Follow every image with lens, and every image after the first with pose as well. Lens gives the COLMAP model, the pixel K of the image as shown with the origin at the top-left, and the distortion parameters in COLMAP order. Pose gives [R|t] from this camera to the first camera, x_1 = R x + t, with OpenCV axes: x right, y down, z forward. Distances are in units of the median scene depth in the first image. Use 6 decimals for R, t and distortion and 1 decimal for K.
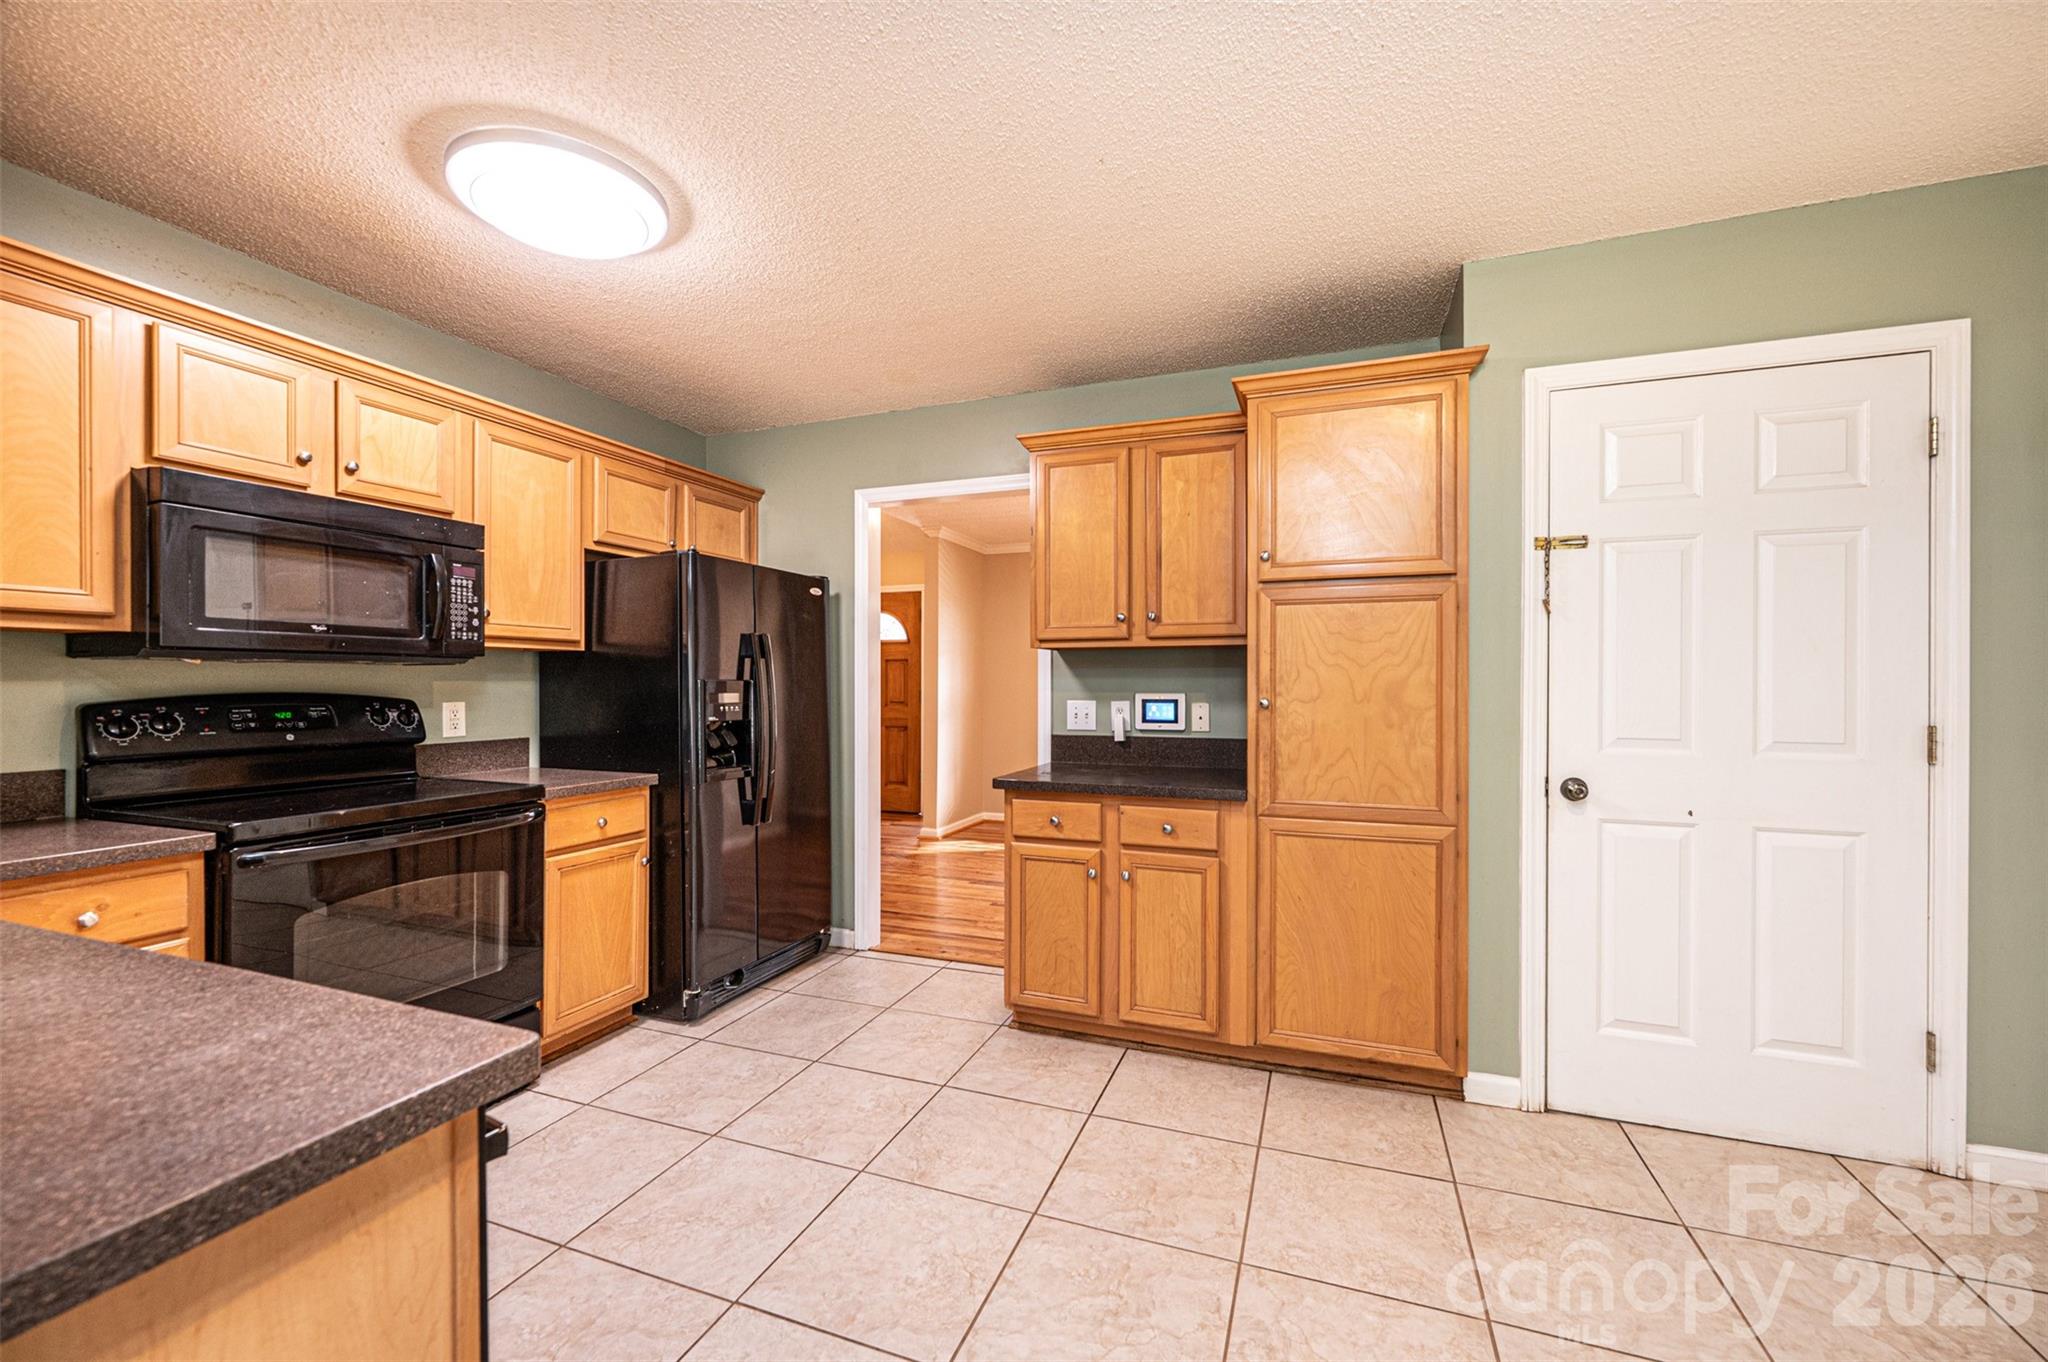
lens RADIAL K [[812.7, 0, 1021.5], [0, 812.7, 686.4], [0, 0, 1]] dist [-0.002043, -0.000473]
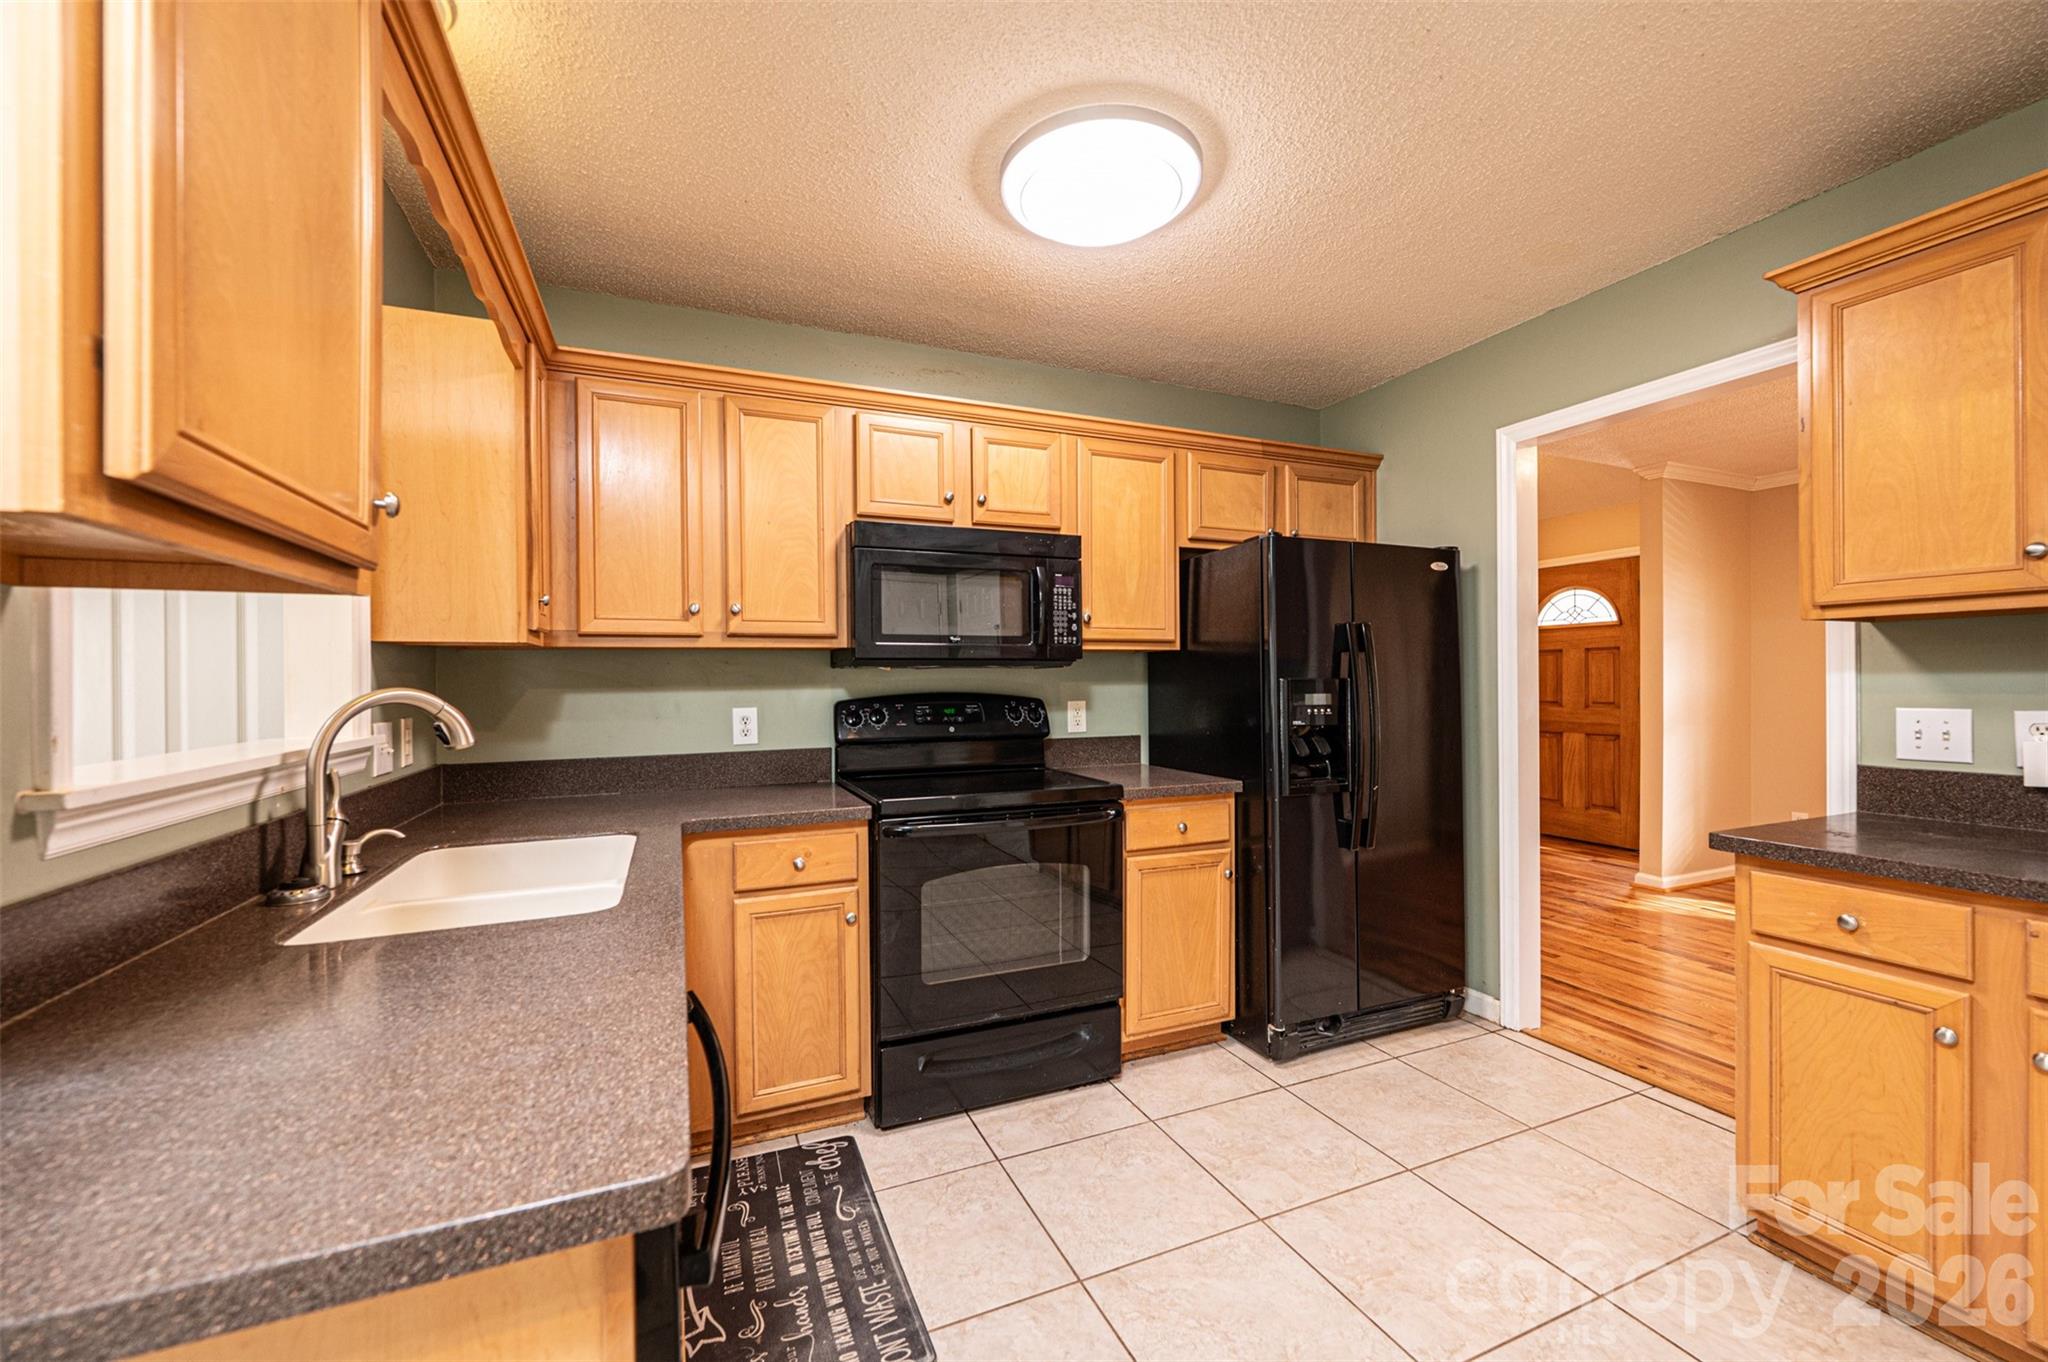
lens RADIAL K [[812.7, 0, 1025.9], [0, 812.7, 684.2], [0, 0, 1]] dist [-0.002043, -0.000473]
pose [[0.697873, -0.003760, -0.716212, 0.047780], [0.005457, 0.999985, 0.000067, -0.003972], [0.716201, -0.003955, 0.697883, 0.201408]]
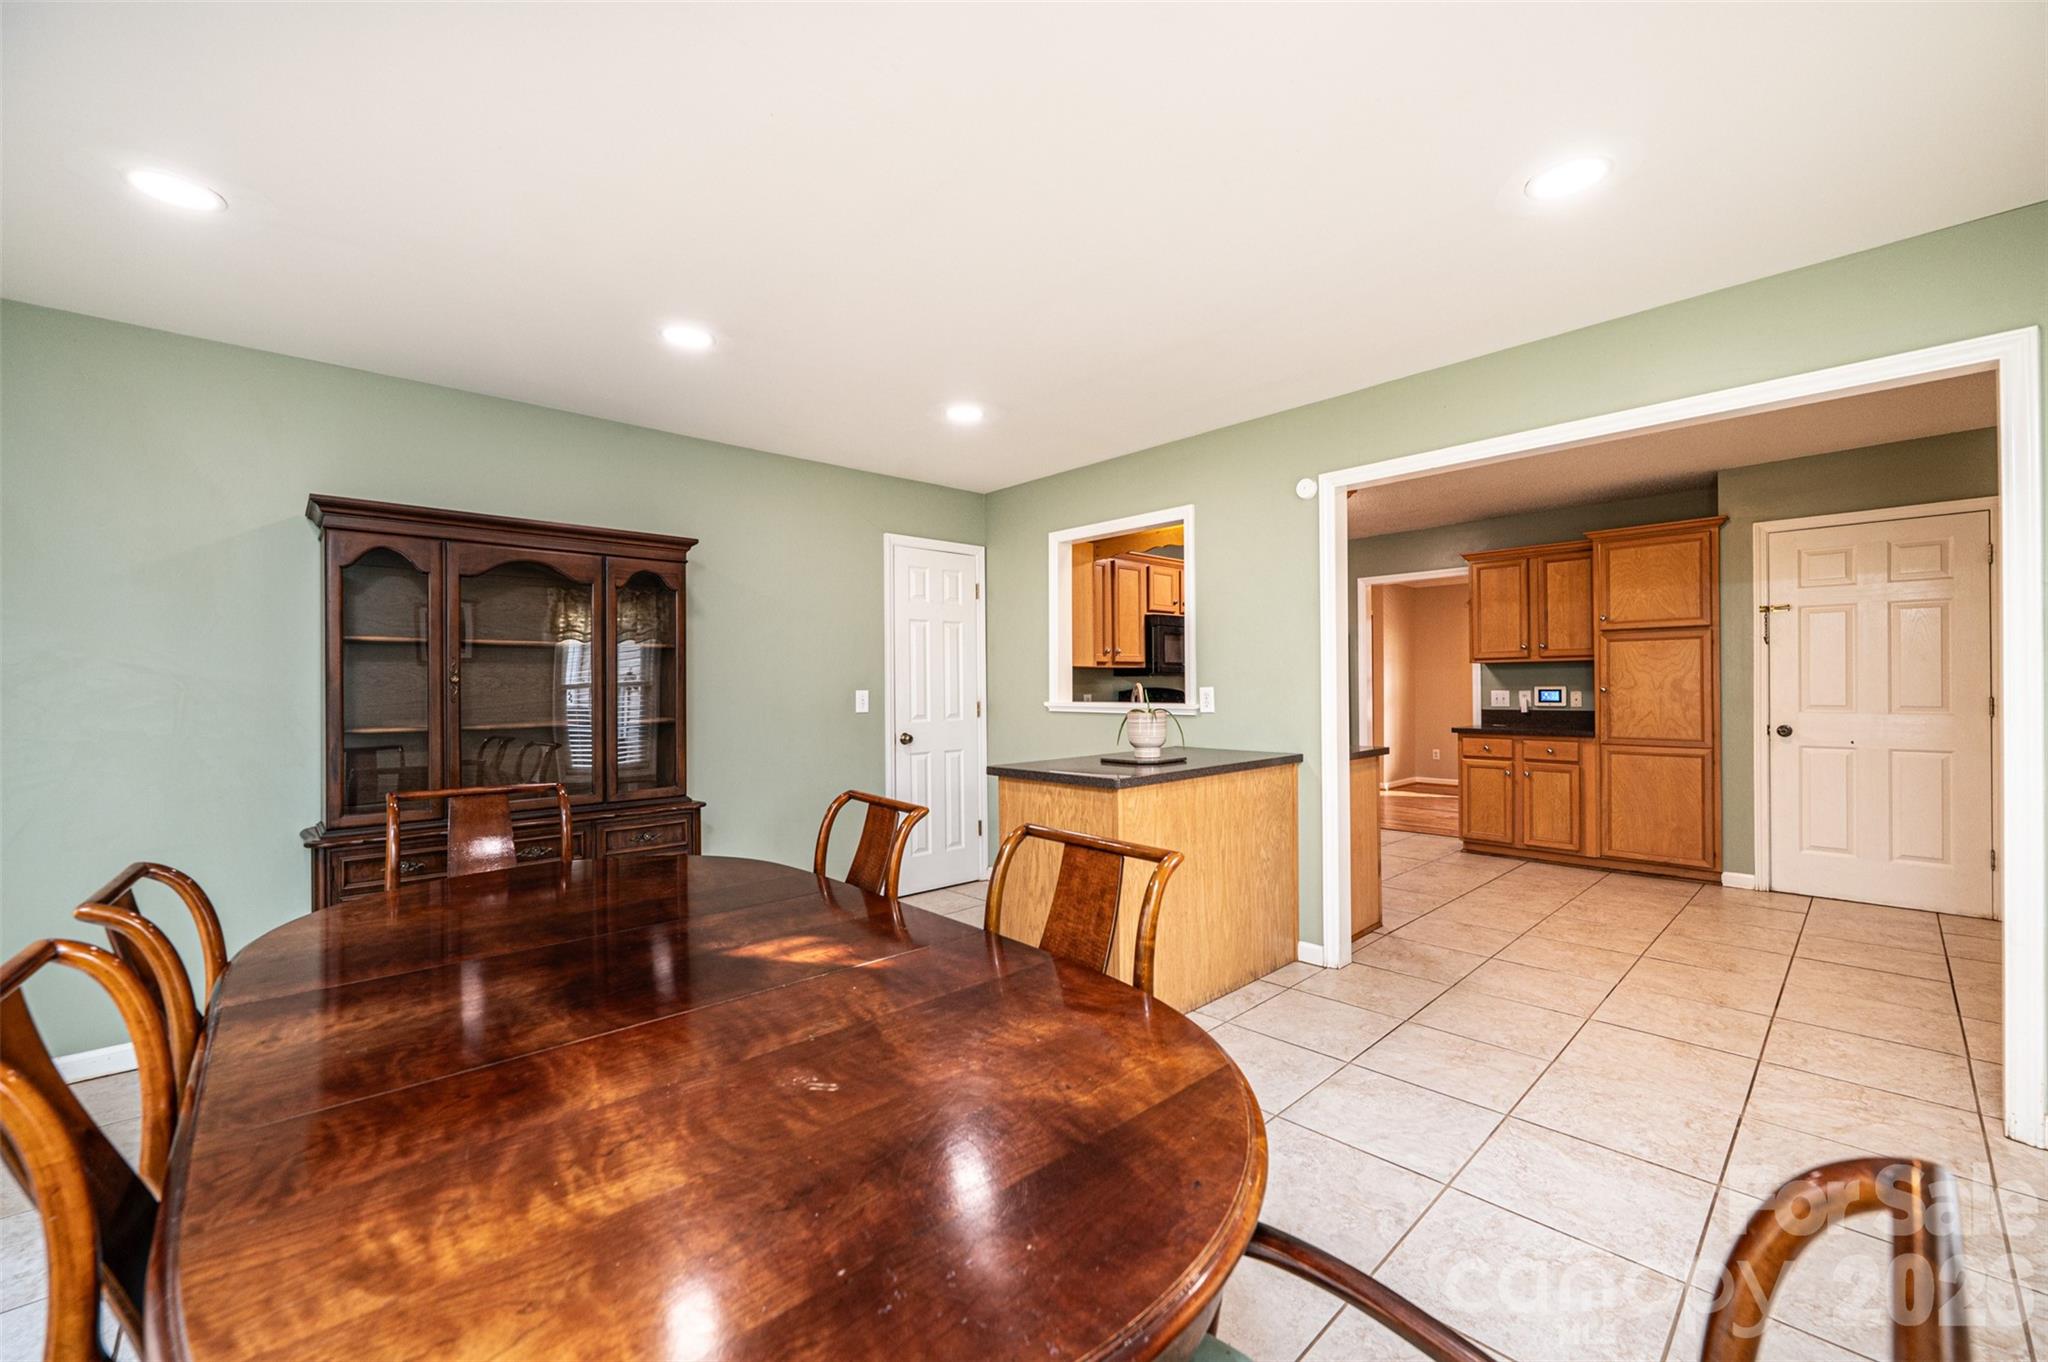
lens RADIAL K [[812.7, 0, 1019.8], [0, 812.7, 682.5], [0, 0, 1]] dist [-0.002043, -0.000473]
pose [[0.897782, -0.010343, -0.440319, -0.117408], [0.007050, 0.999934, -0.009115, 0.010147], [0.440385, 0.005079, 0.897795, -1.427389]]
